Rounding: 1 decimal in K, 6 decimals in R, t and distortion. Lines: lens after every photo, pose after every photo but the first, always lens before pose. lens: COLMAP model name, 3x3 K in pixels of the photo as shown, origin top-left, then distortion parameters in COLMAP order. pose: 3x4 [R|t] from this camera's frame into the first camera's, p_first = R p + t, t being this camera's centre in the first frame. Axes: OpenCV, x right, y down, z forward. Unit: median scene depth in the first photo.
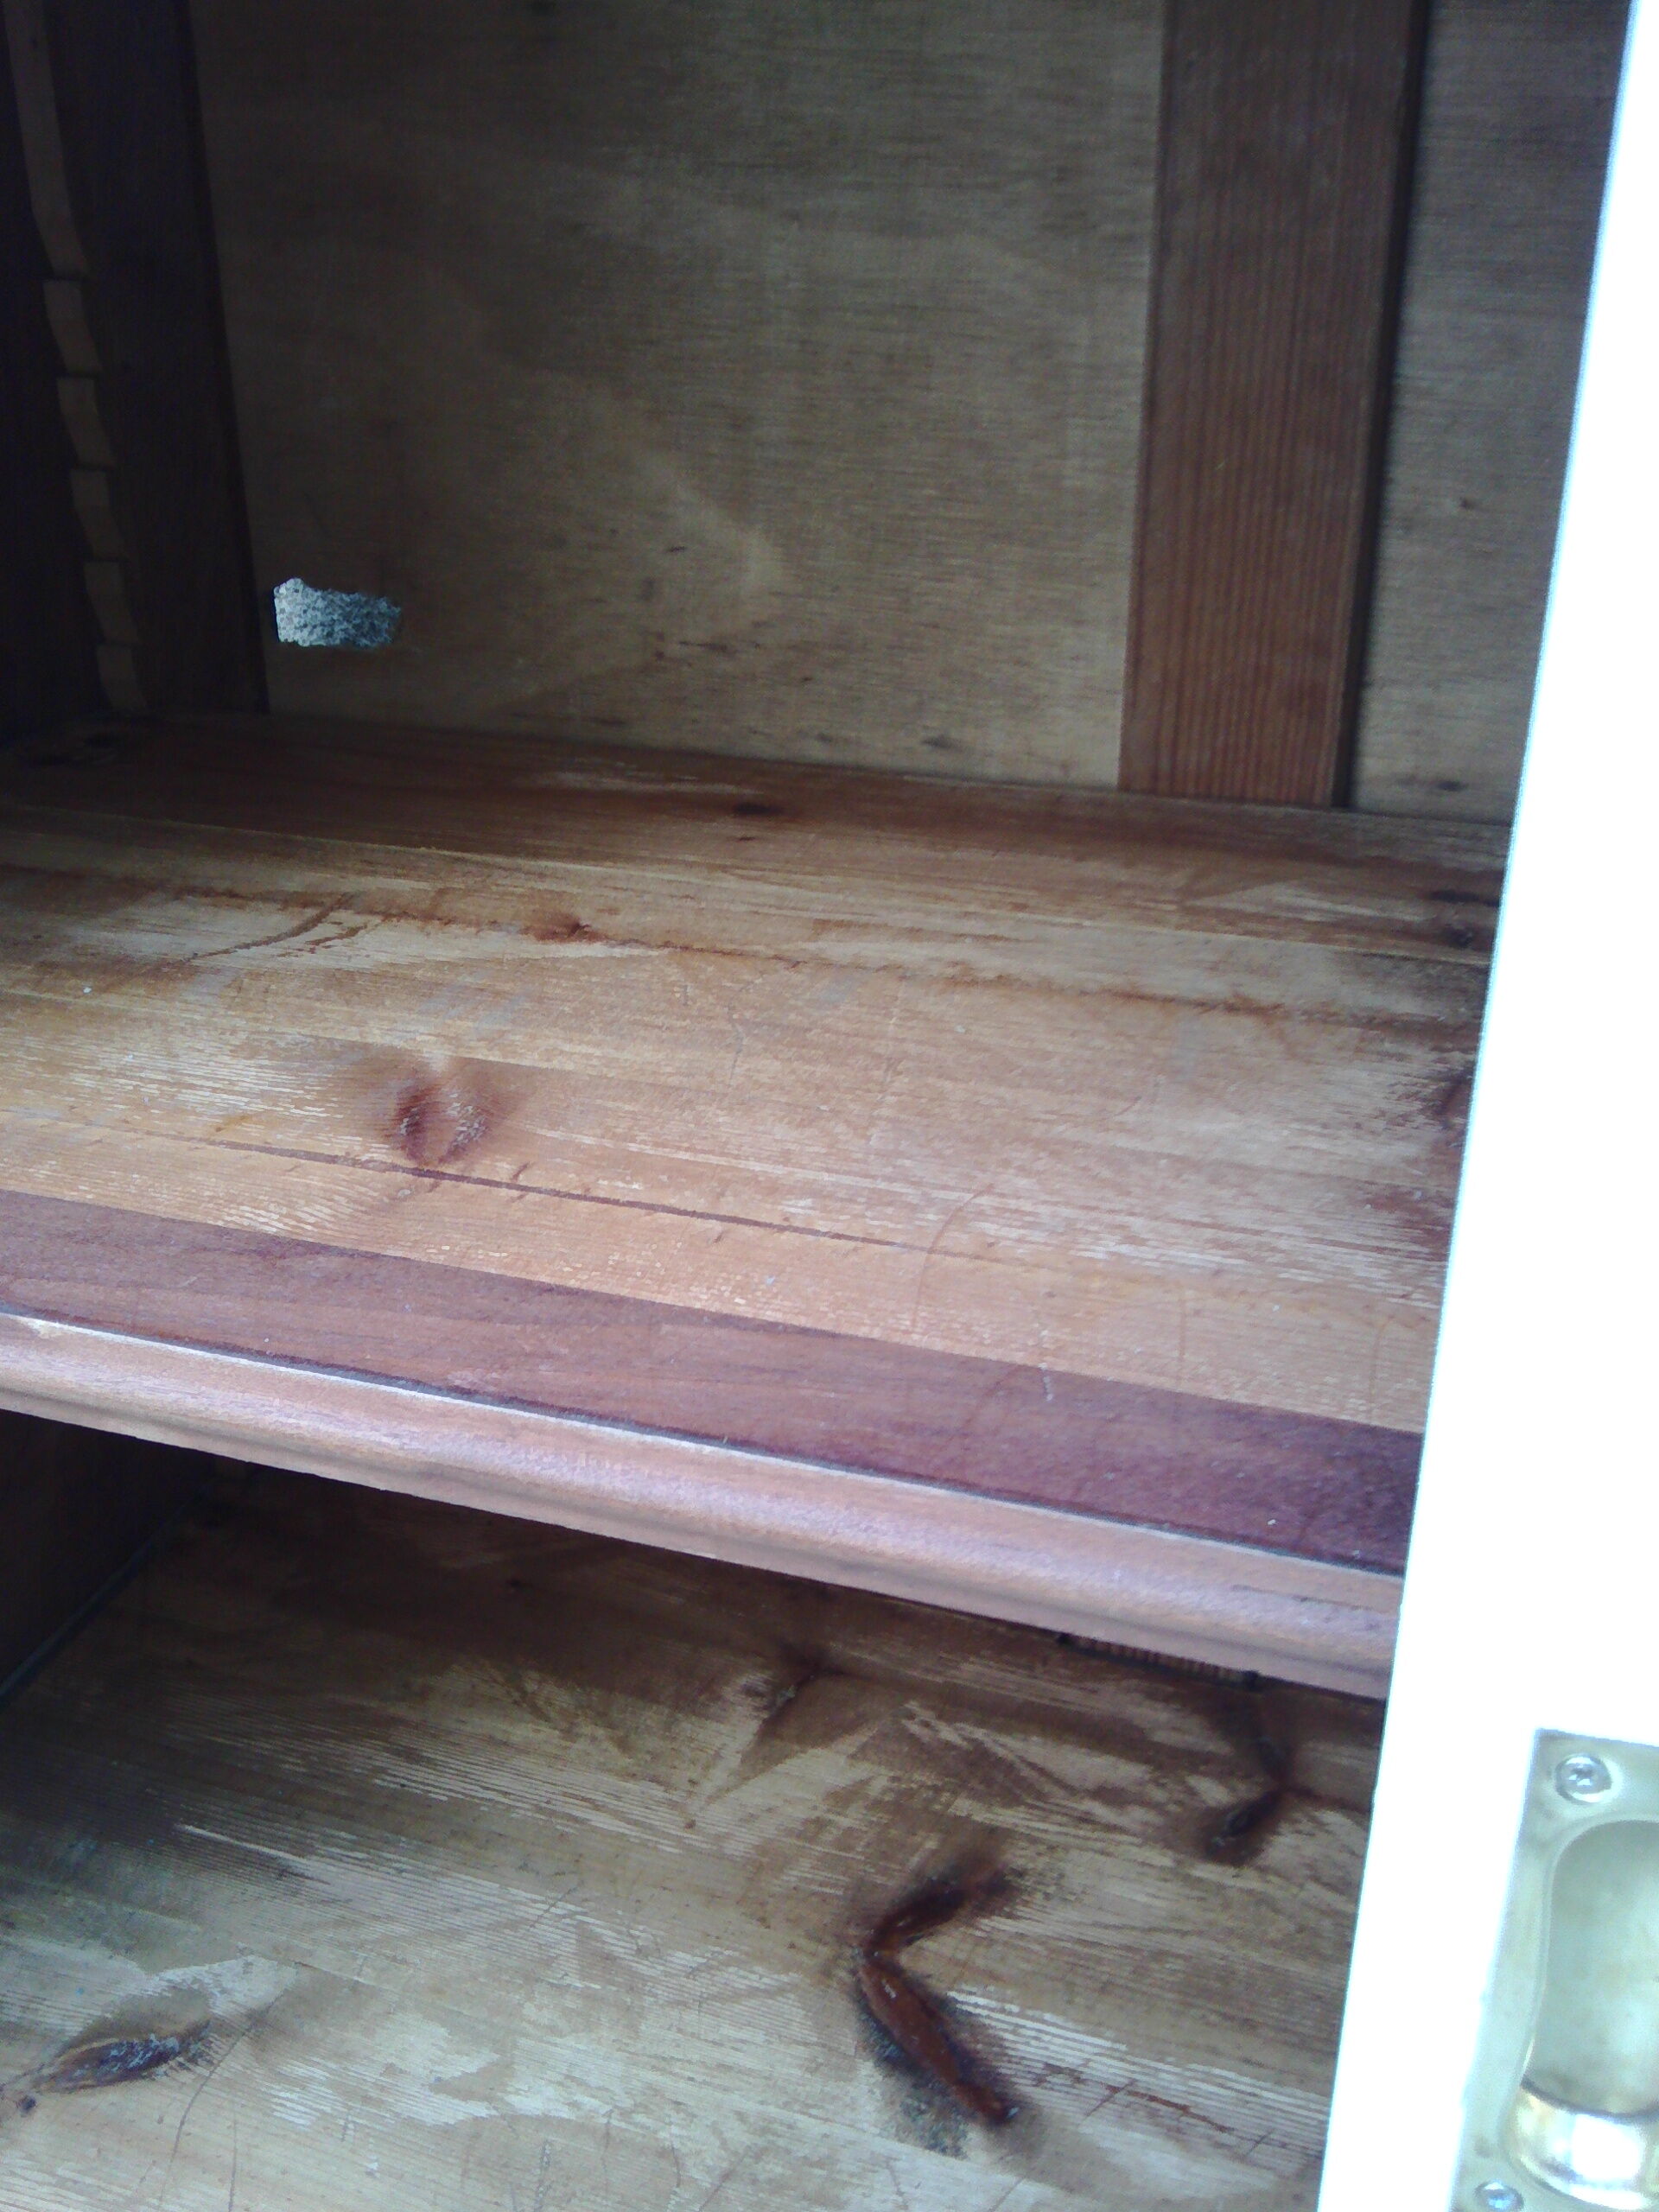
lens RADIAL K [[2115.5, 0, 742.4], [0, 2115.5, 1098.9], [0, 0, 1]] dist [0.007965, -0.000951]
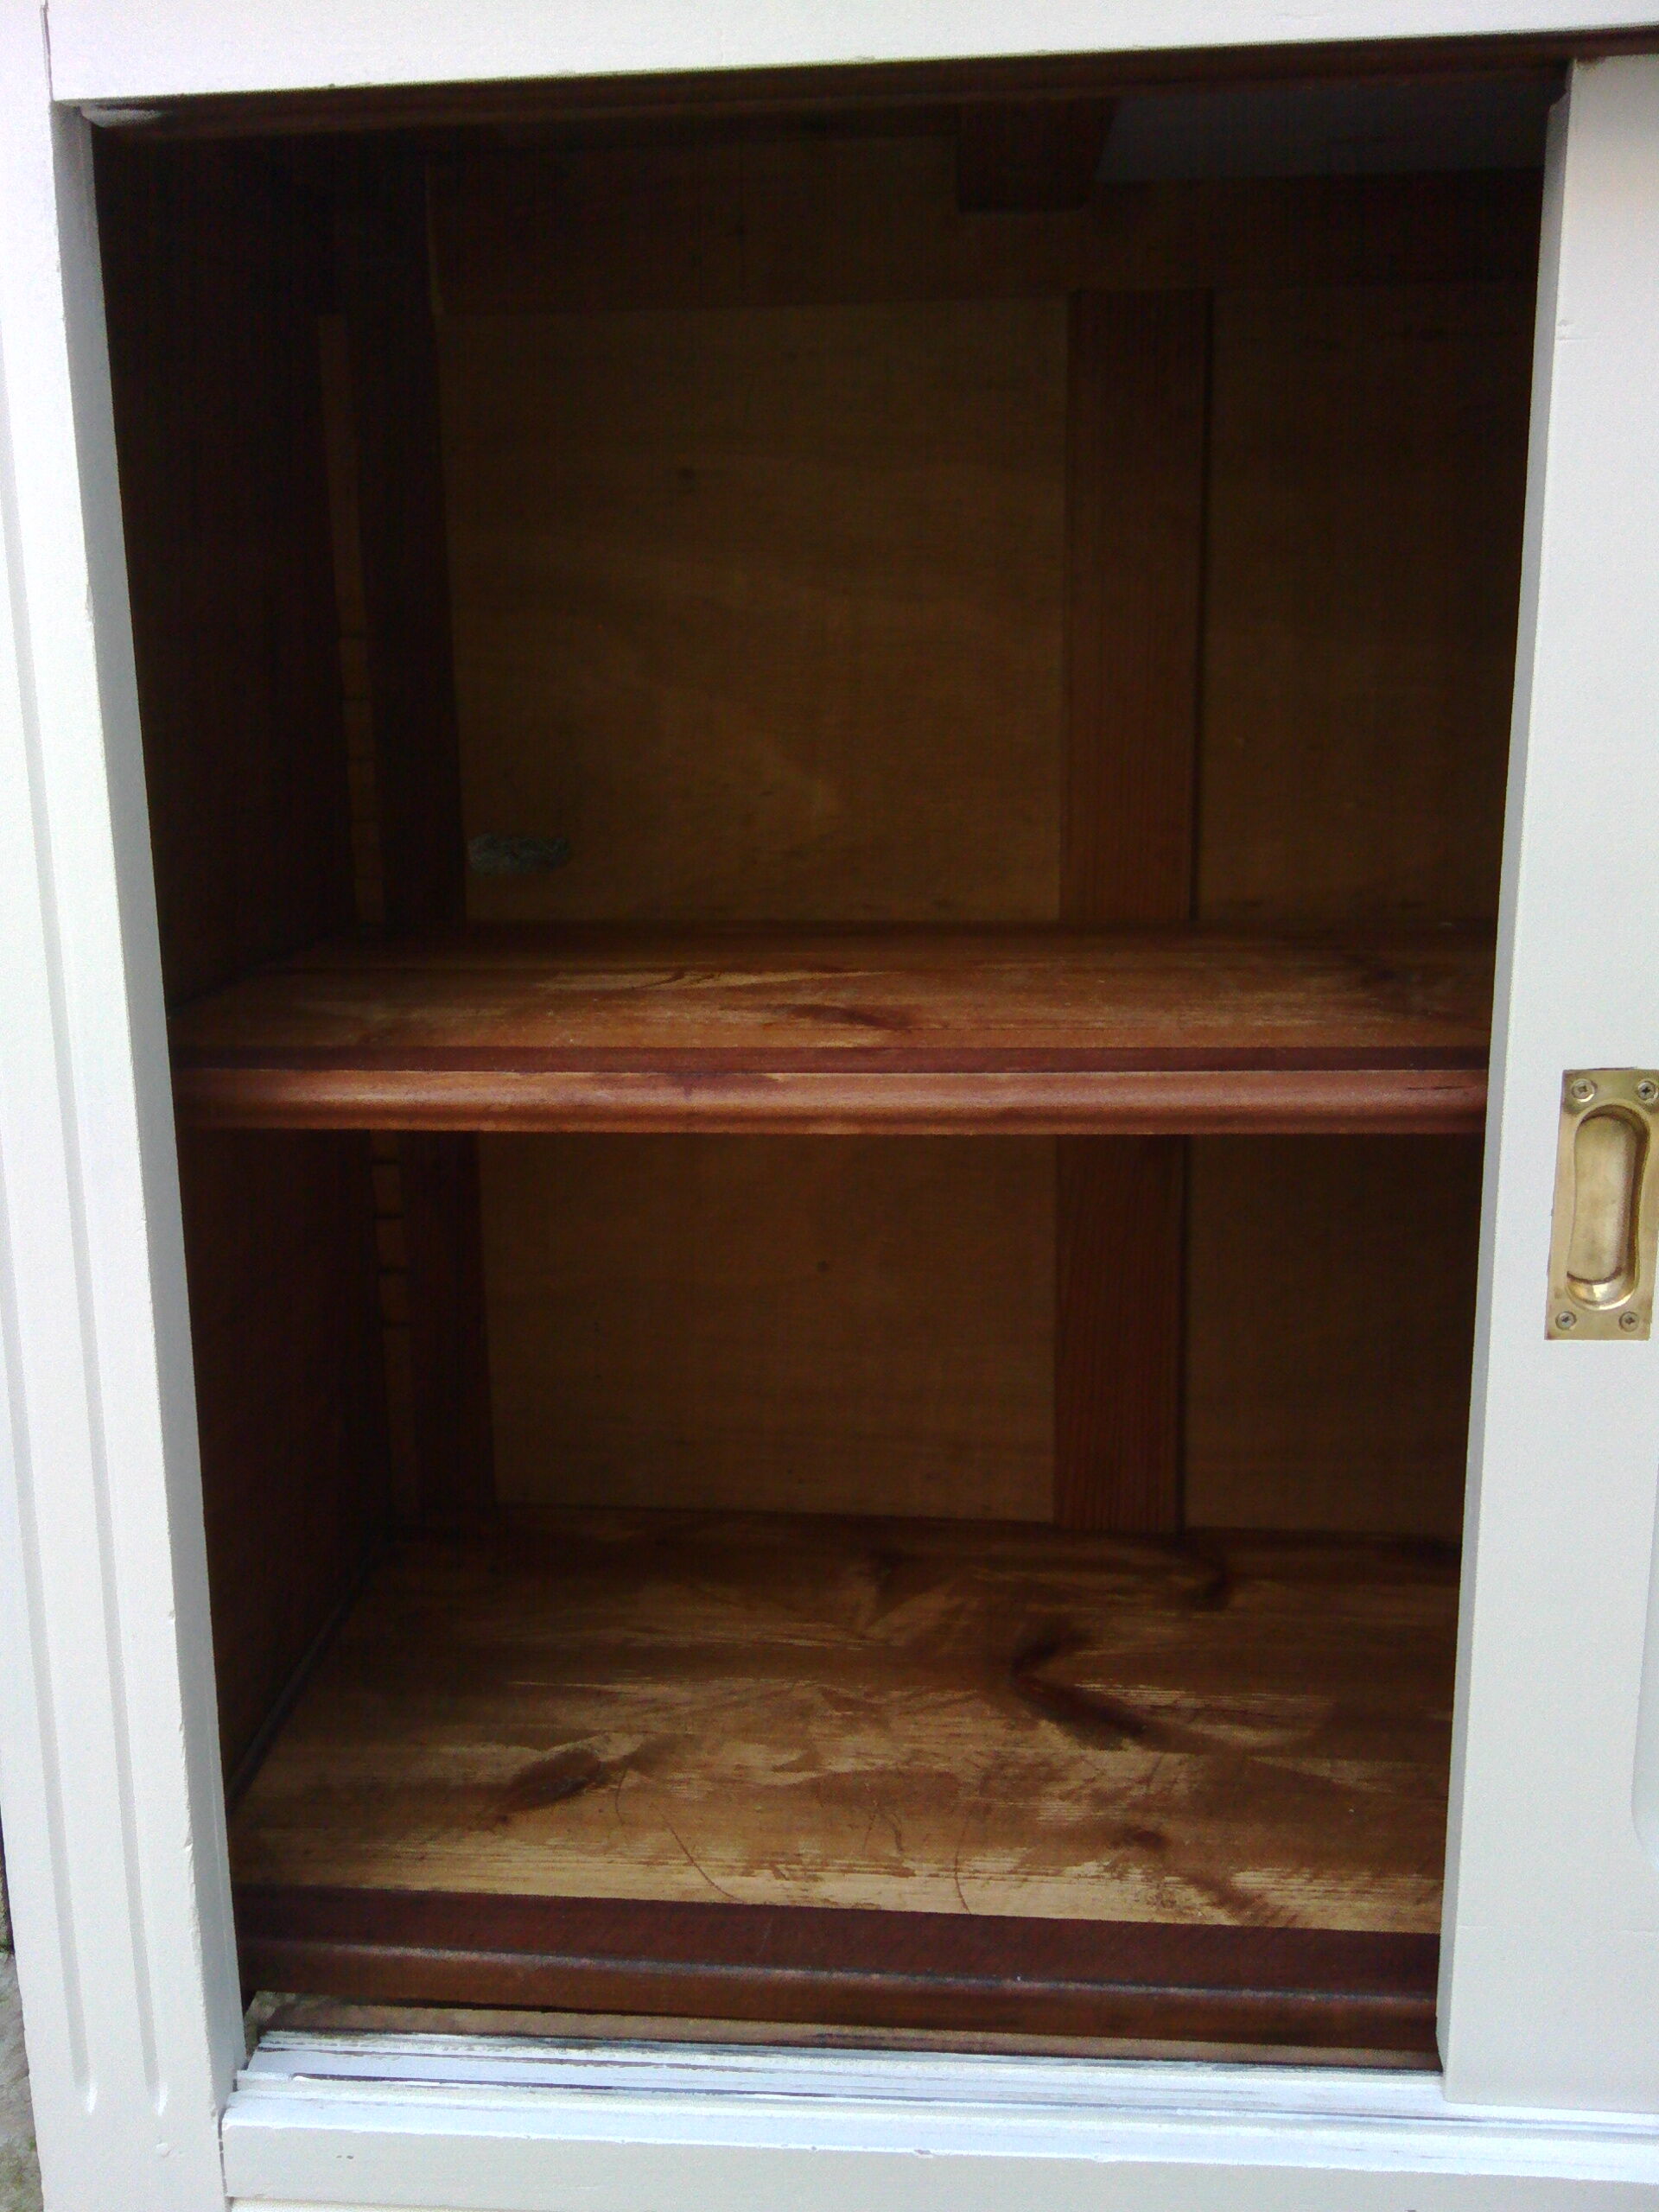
lens RADIAL K [[2134.5, 0, 734.8], [0, 2134.5, 1098.8], [0, 0, 1]] dist [-0.002501, -0.010305]
pose [[0.965654, -0.056164, 0.253689, -0.491311], [0.110369, 0.972562, -0.204799, 0.297037], [-0.235226, 0.225764, 0.945357, -0.465305]]
